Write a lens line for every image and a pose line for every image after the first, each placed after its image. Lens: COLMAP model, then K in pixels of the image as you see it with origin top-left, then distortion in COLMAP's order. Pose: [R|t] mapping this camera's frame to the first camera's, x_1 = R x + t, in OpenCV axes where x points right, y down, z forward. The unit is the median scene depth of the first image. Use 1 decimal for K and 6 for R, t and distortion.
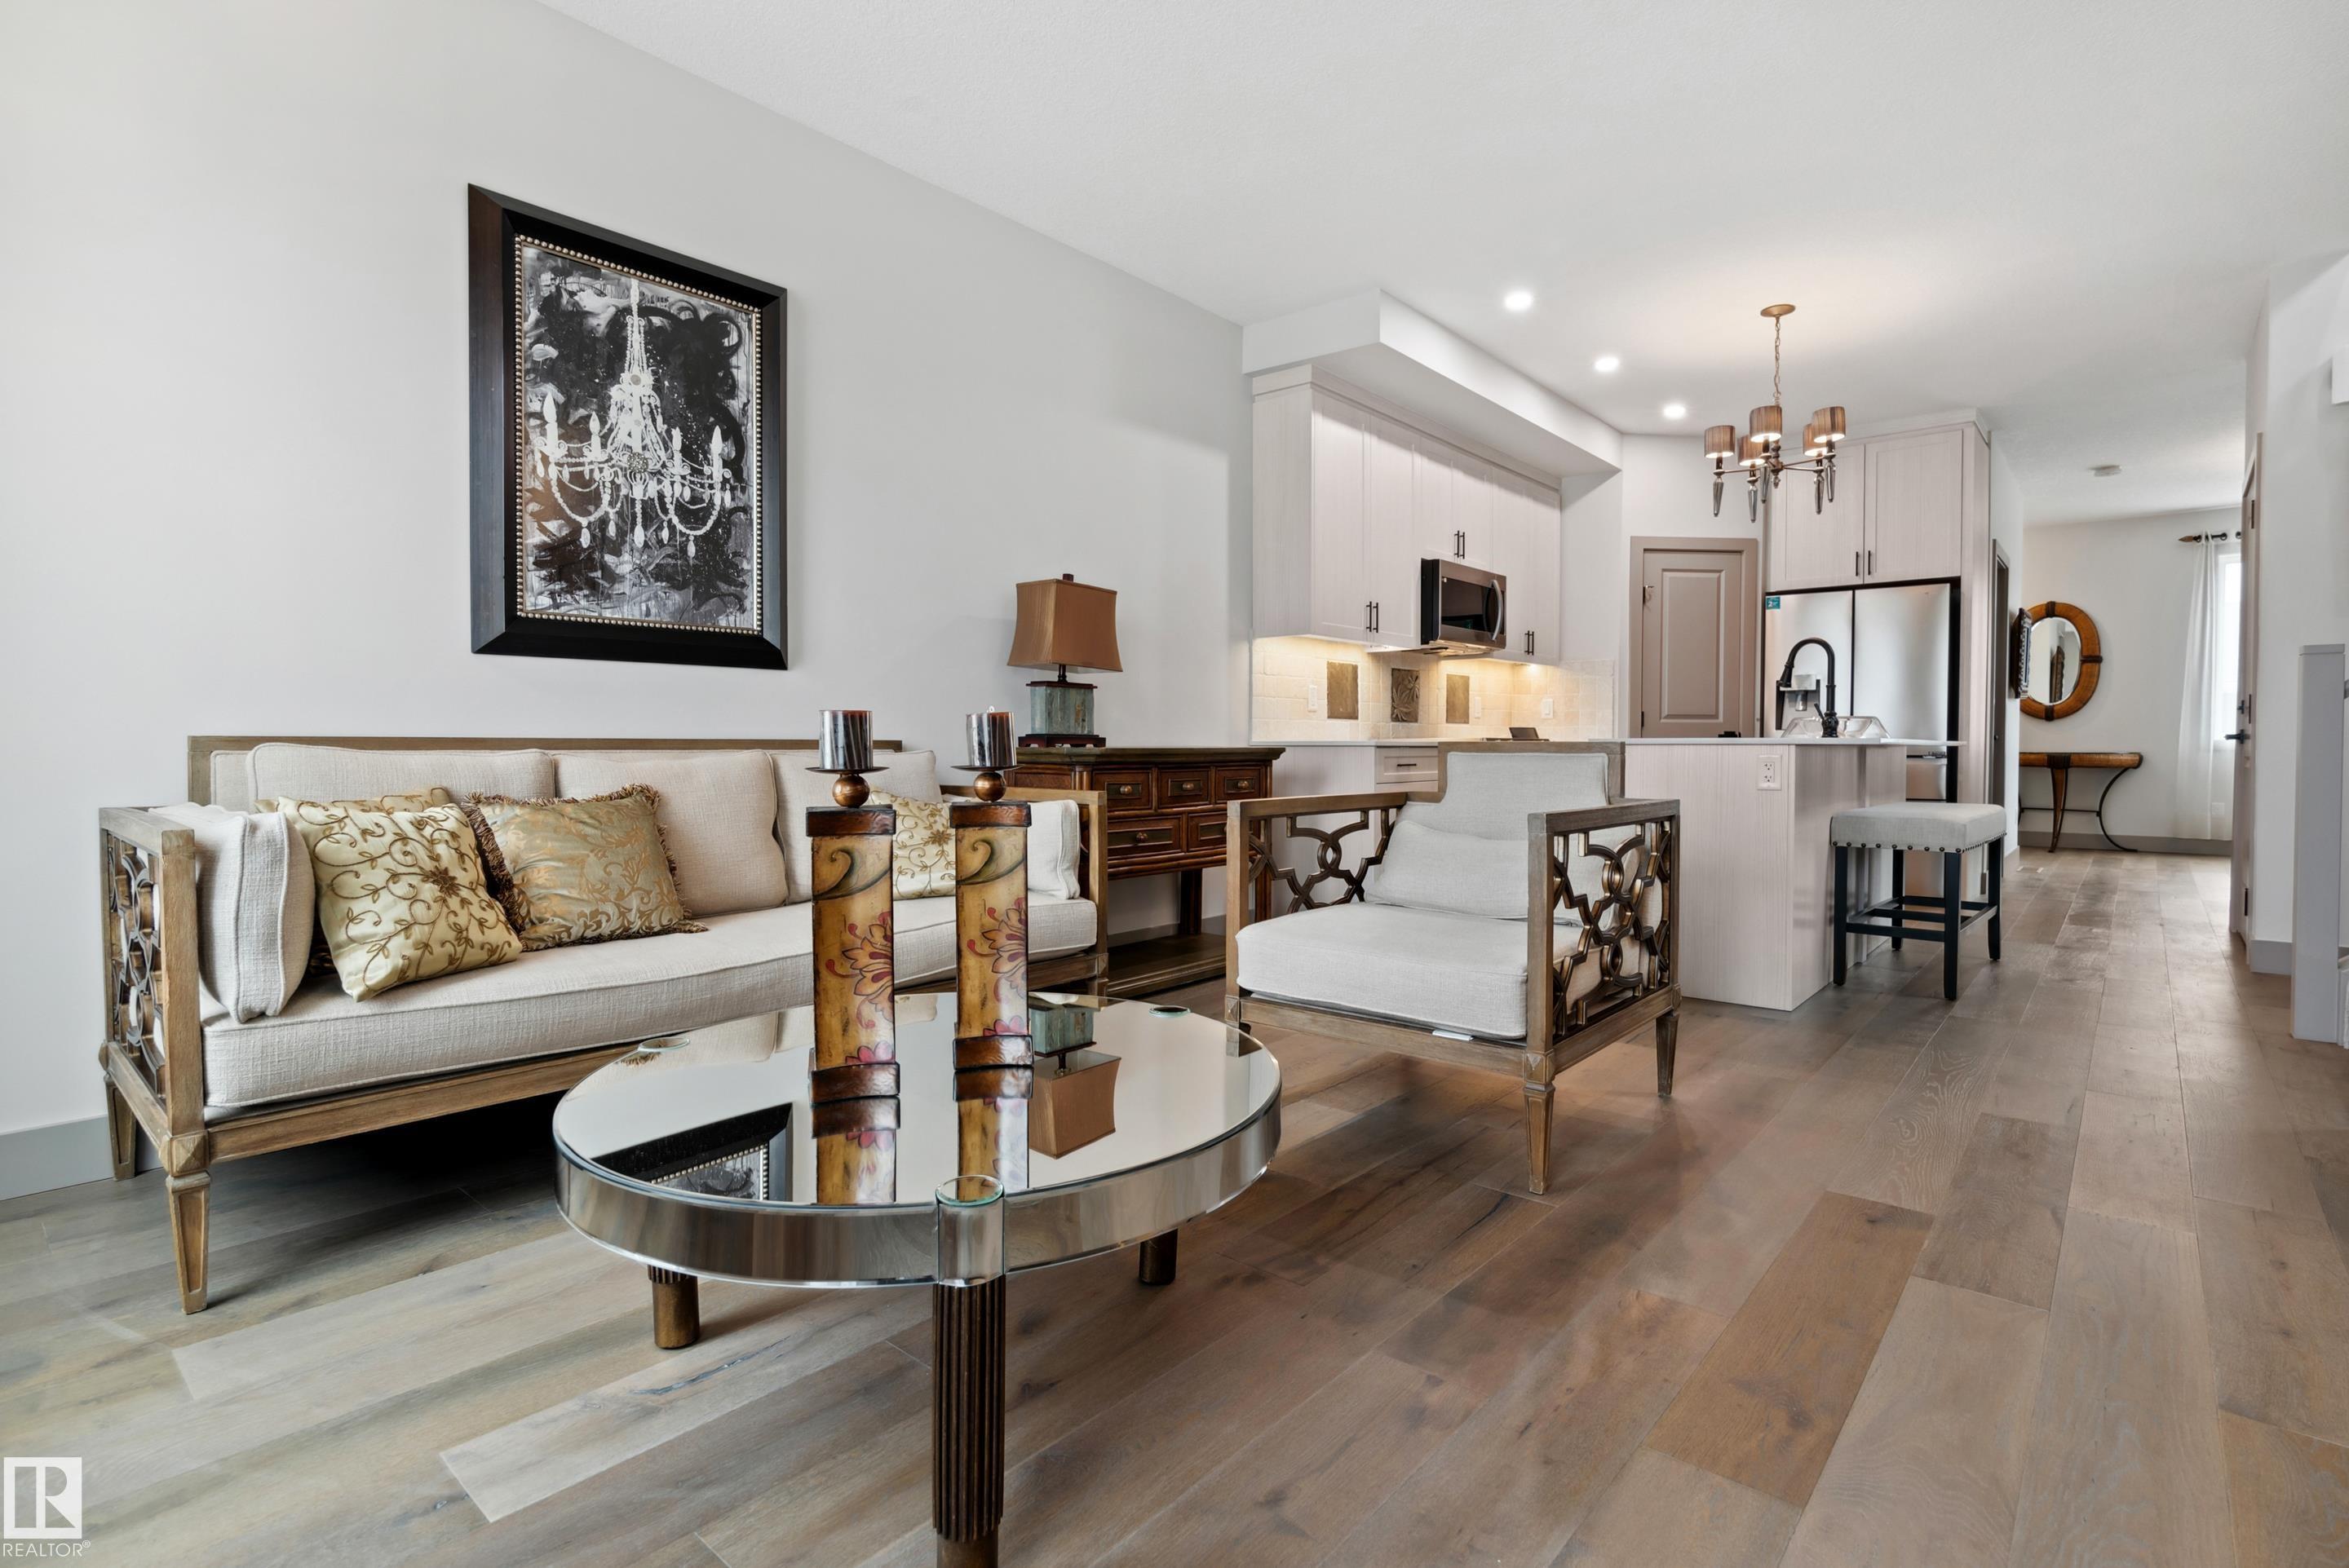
lens RADIAL K [[1112.7, 0, 1165.3], [0, 1112.7, 766.9], [0, 0, 1]] dist [-0.014694, 0.002870]
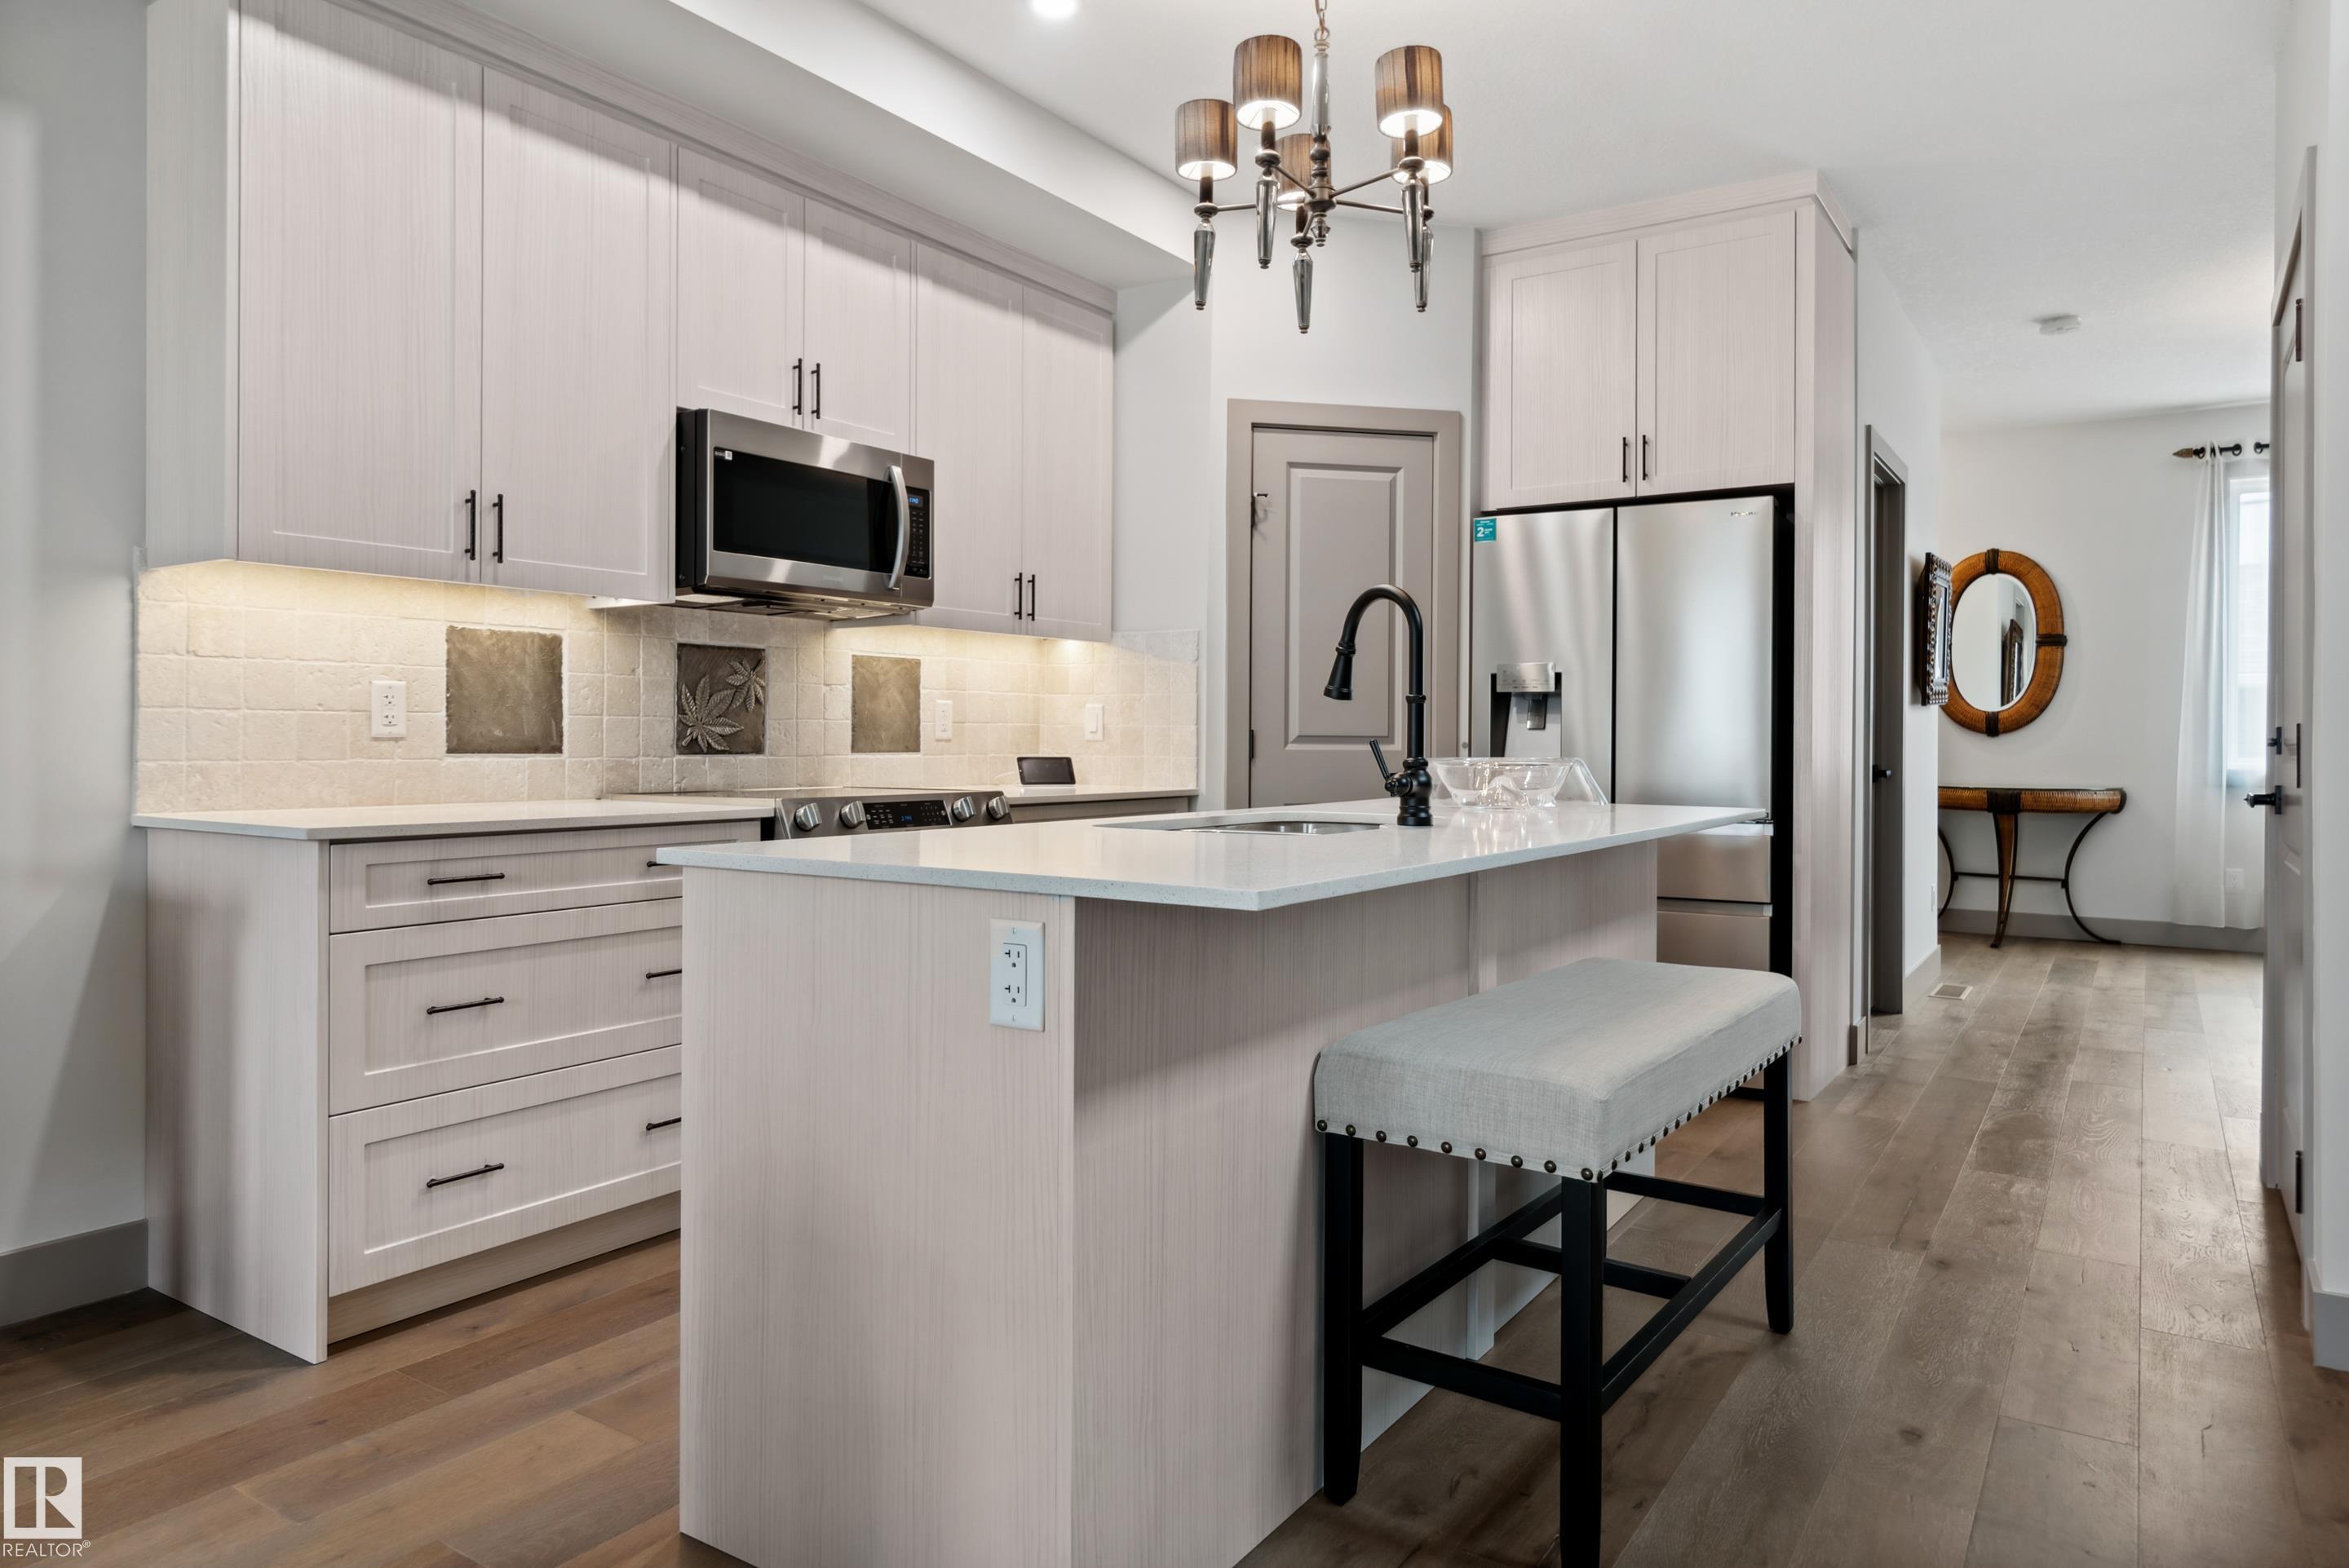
lens RADIAL K [[1470.8, 0, 1175.3], [0, 1470.8, 737.4], [0, 0, 1]] dist [-0.004134, 0.006241]
pose [[0.990228, 0.003296, 0.139421, 0.299927], [-0.000451, 0.999791, -0.020432, -0.032363], [-0.139459, 0.020169, 0.990022, 0.314149]]
